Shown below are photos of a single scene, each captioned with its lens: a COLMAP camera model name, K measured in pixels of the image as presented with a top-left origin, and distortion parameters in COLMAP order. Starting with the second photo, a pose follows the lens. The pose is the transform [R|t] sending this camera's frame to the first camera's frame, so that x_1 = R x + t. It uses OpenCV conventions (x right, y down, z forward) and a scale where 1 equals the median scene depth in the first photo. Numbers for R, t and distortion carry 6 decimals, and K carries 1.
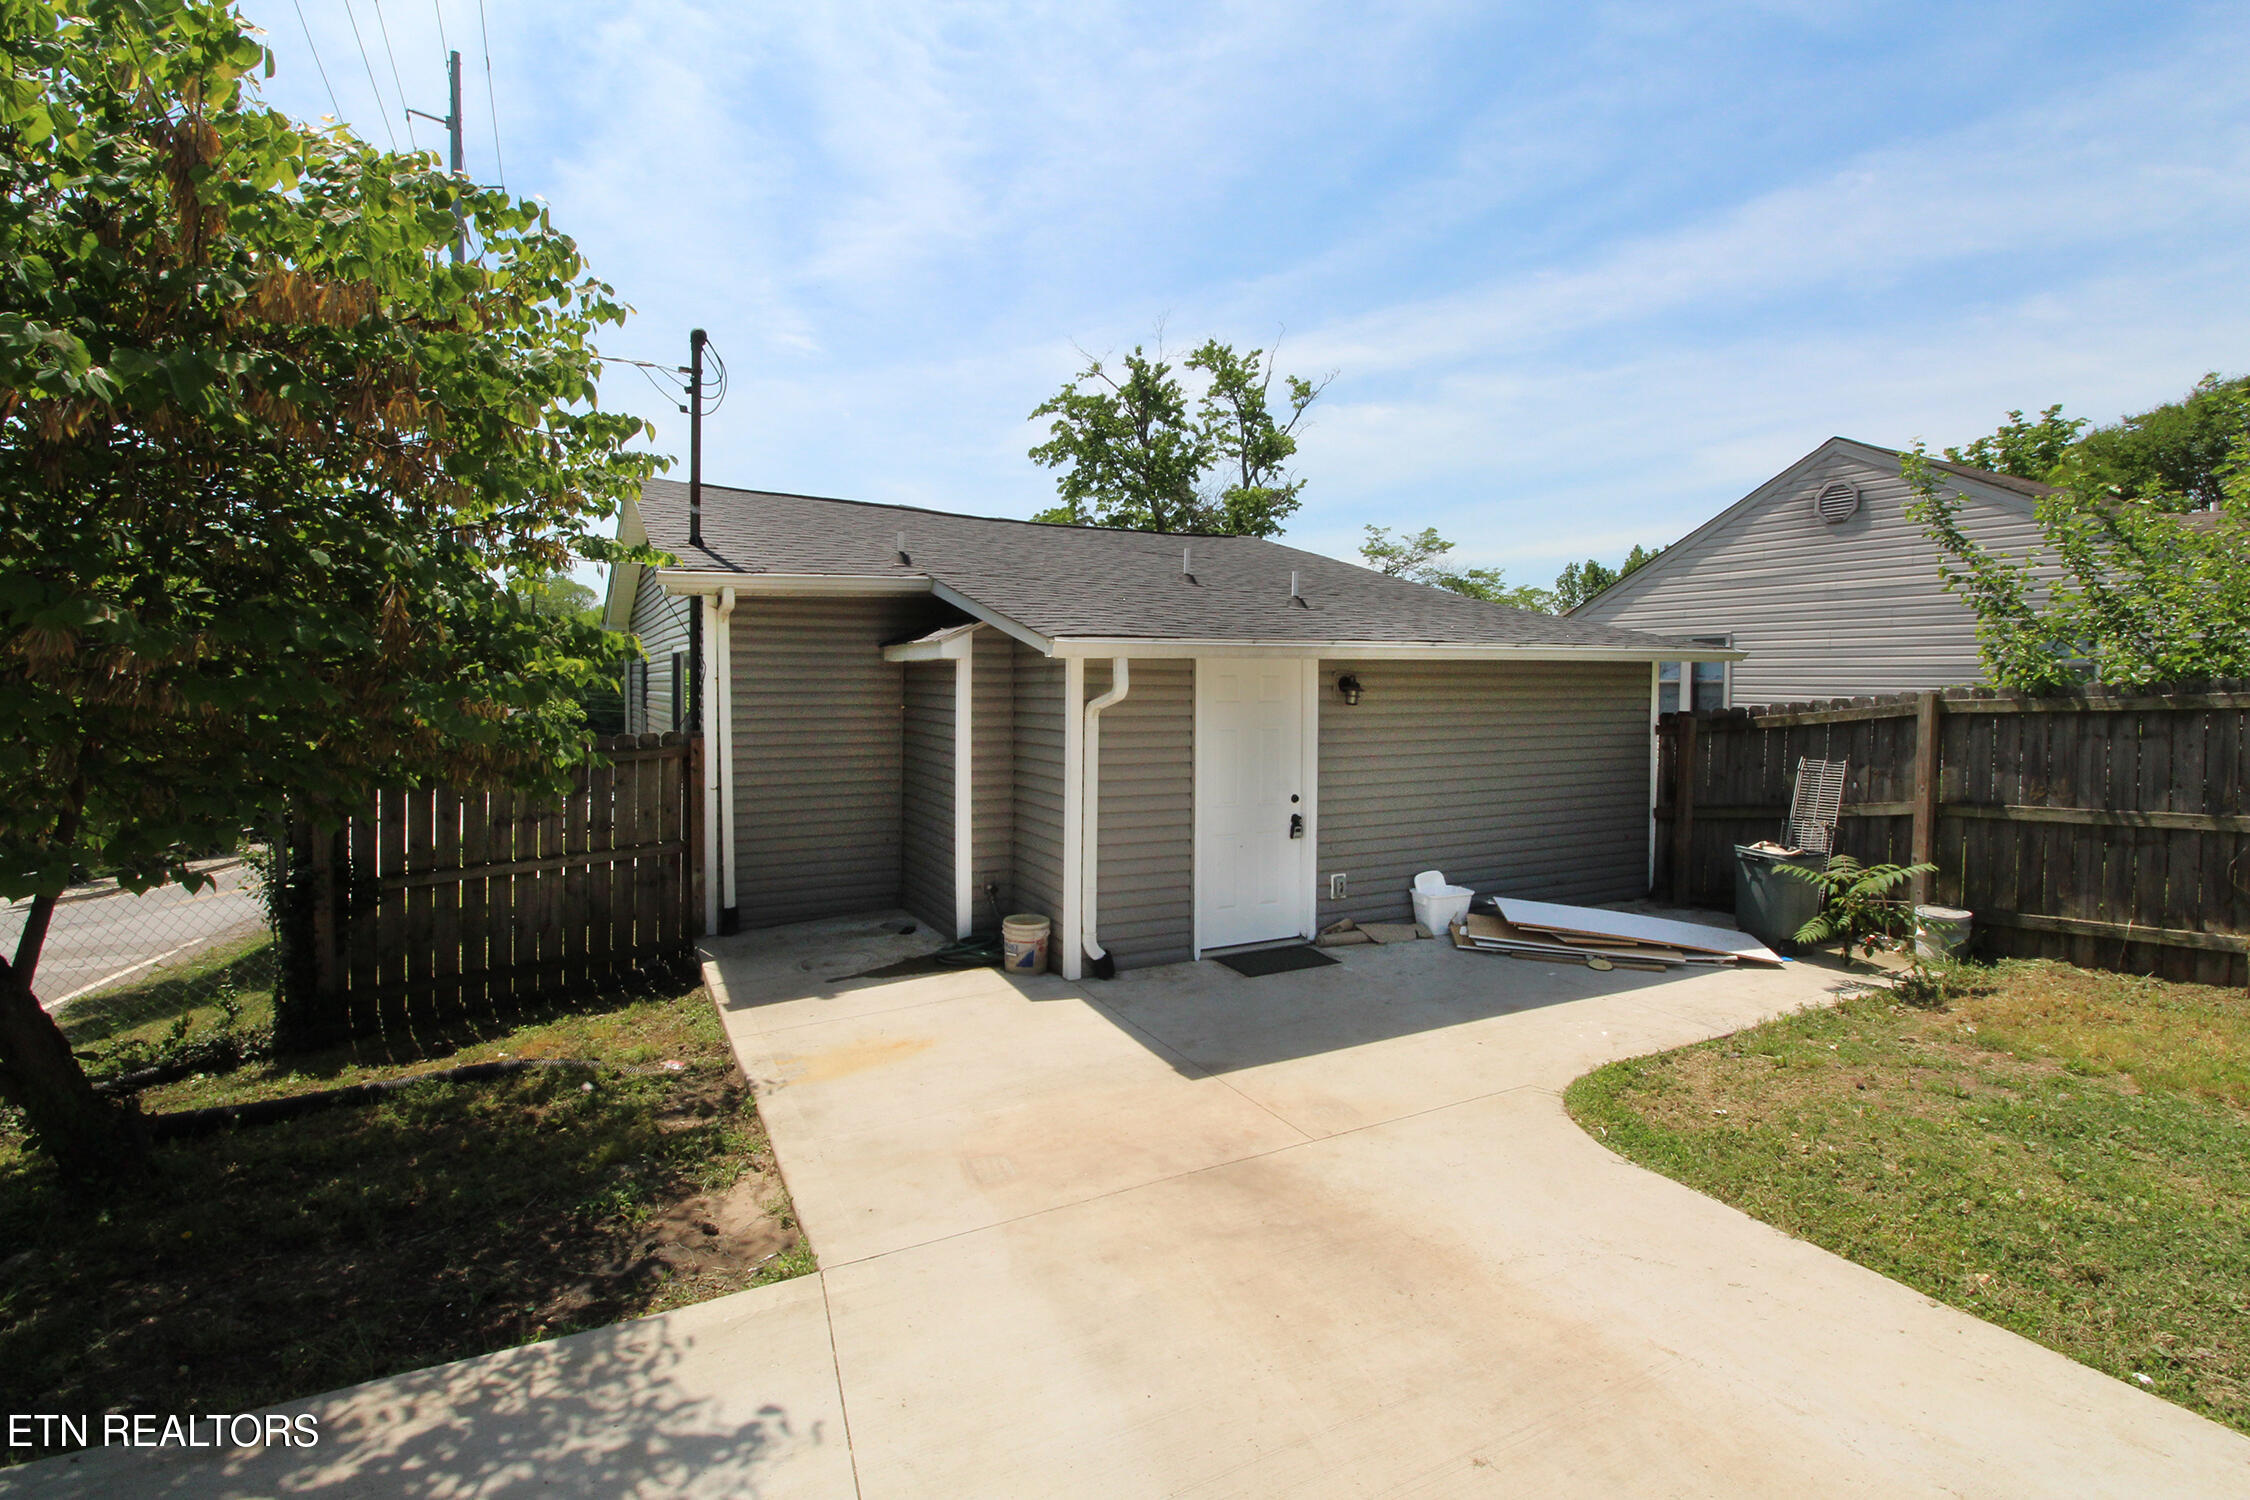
lens RADIAL K [[1078.5, 0, 1131.8], [0, 1078.5, 740.3], [0, 0, 1]] dist [0.000262, -0.000314]
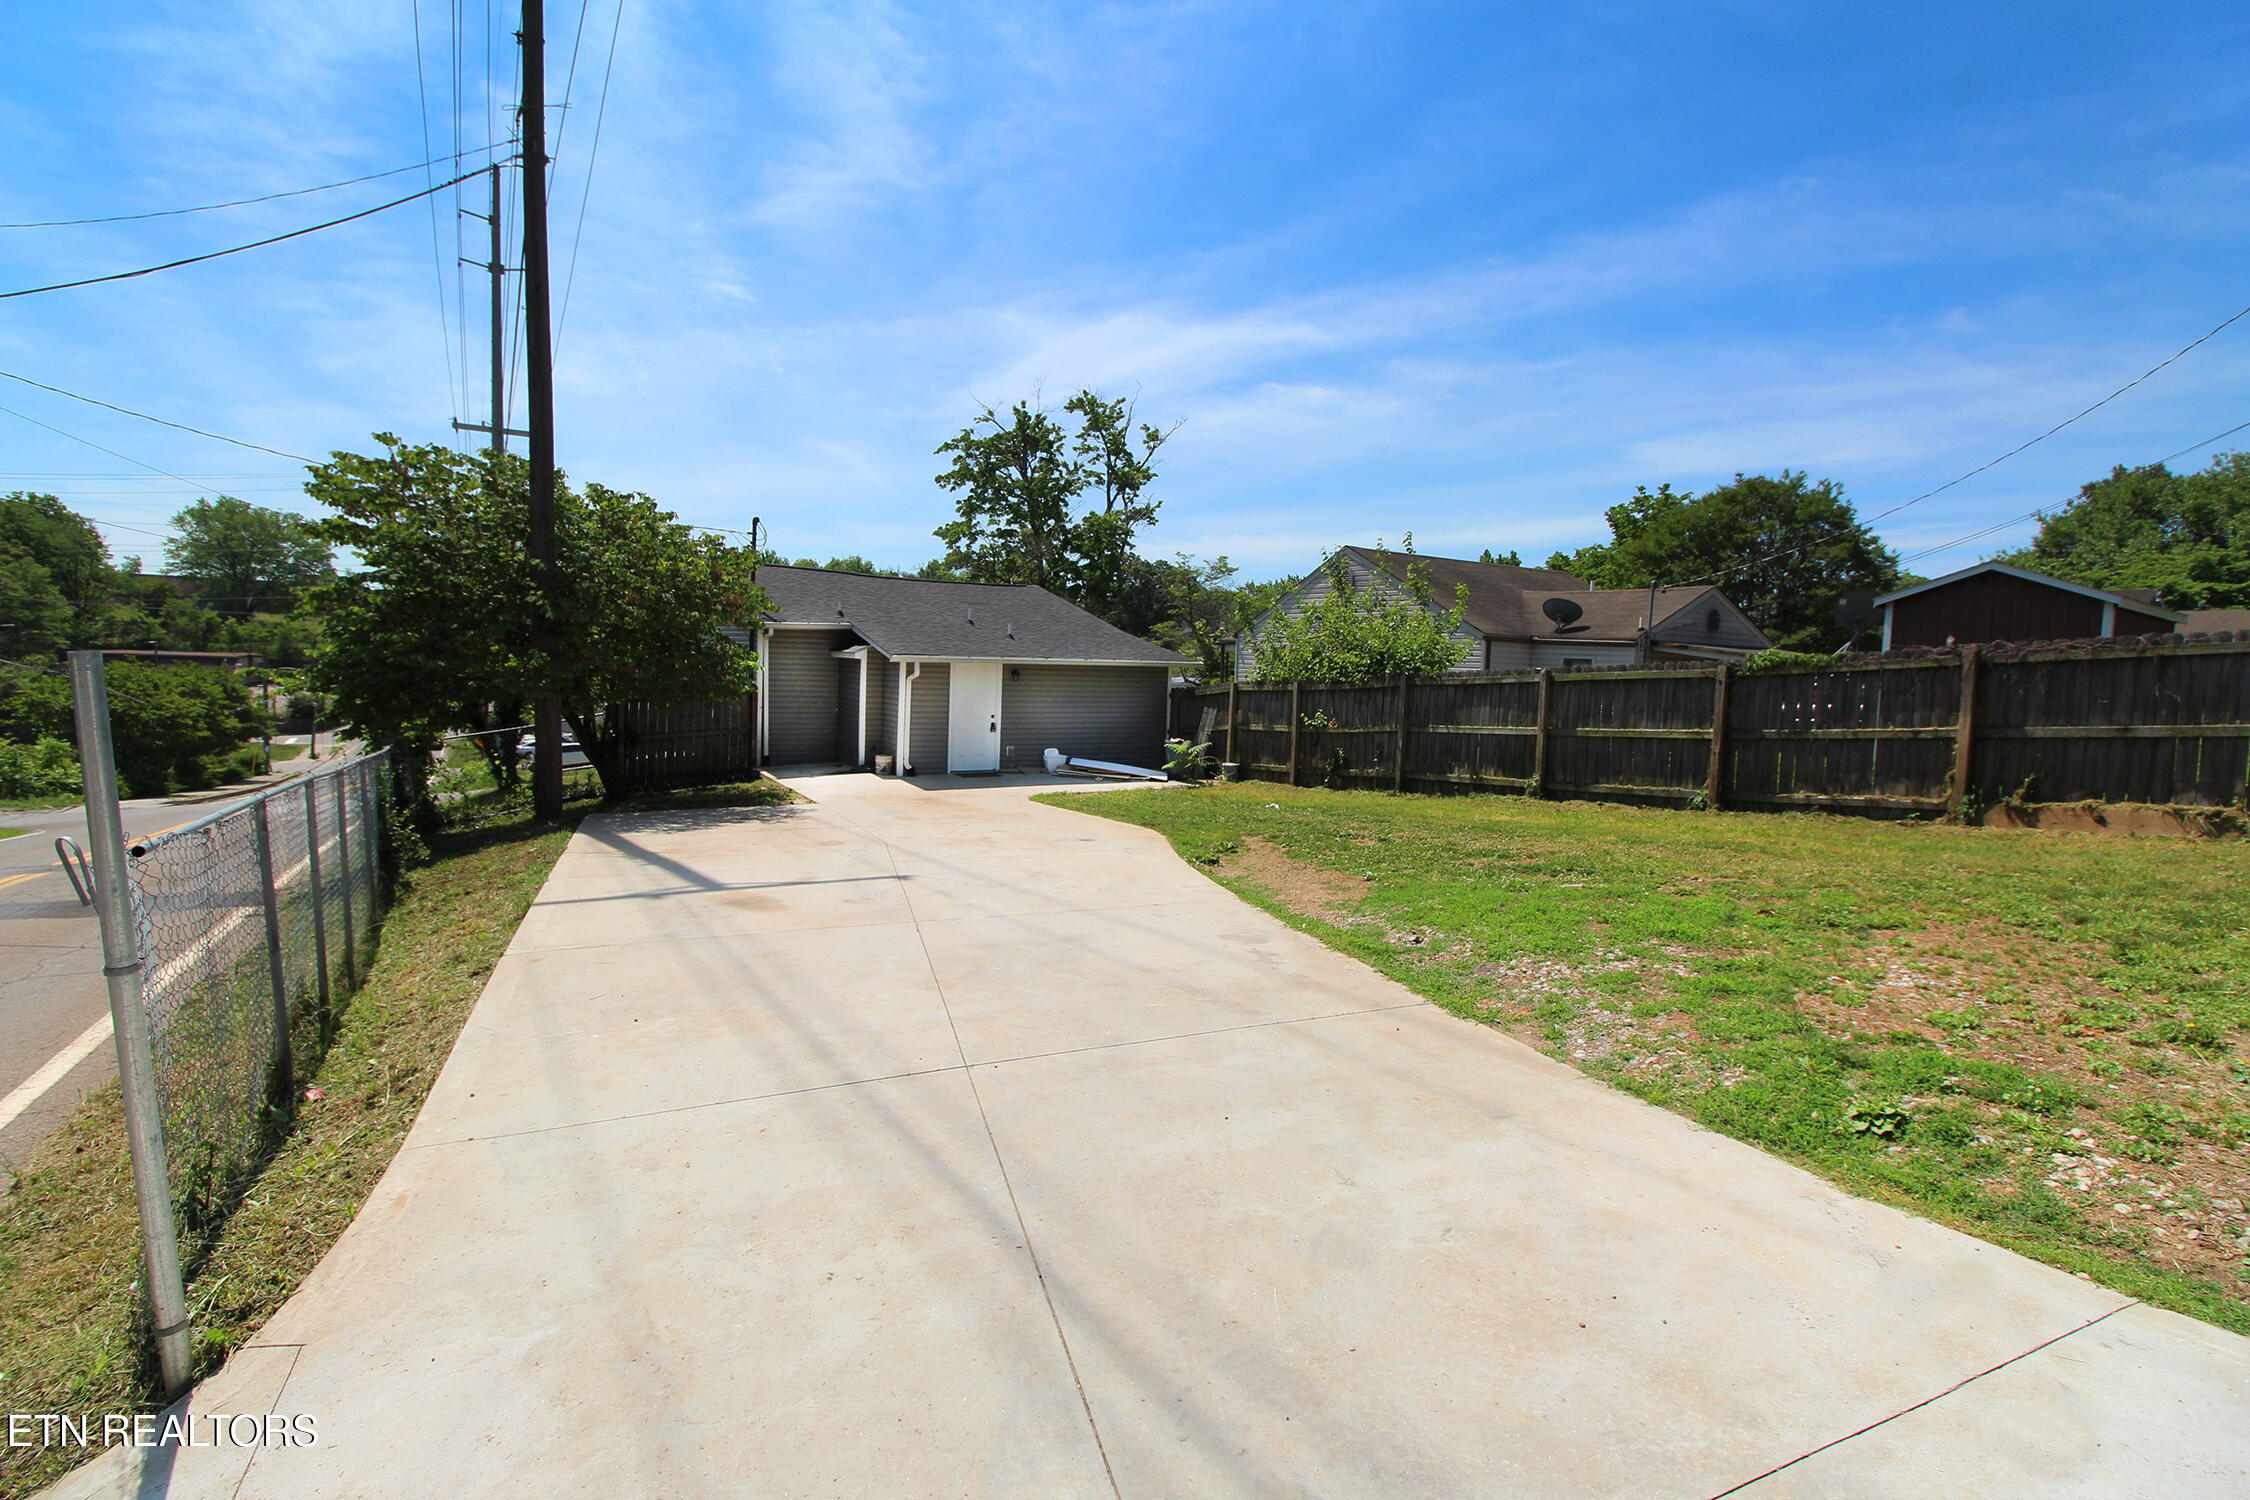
lens RADIAL K [[1078.5, 0, 1131.8], [0, 1078.5, 740.3], [0, 0, 1]] dist [0.000262, -0.000314]
pose [[0.997386, 0.025219, 0.067714, 0.060245], [-0.026911, 0.999345, 0.024187, 0.007619], [-0.067059, -0.025946, 0.997412, -0.311974]]
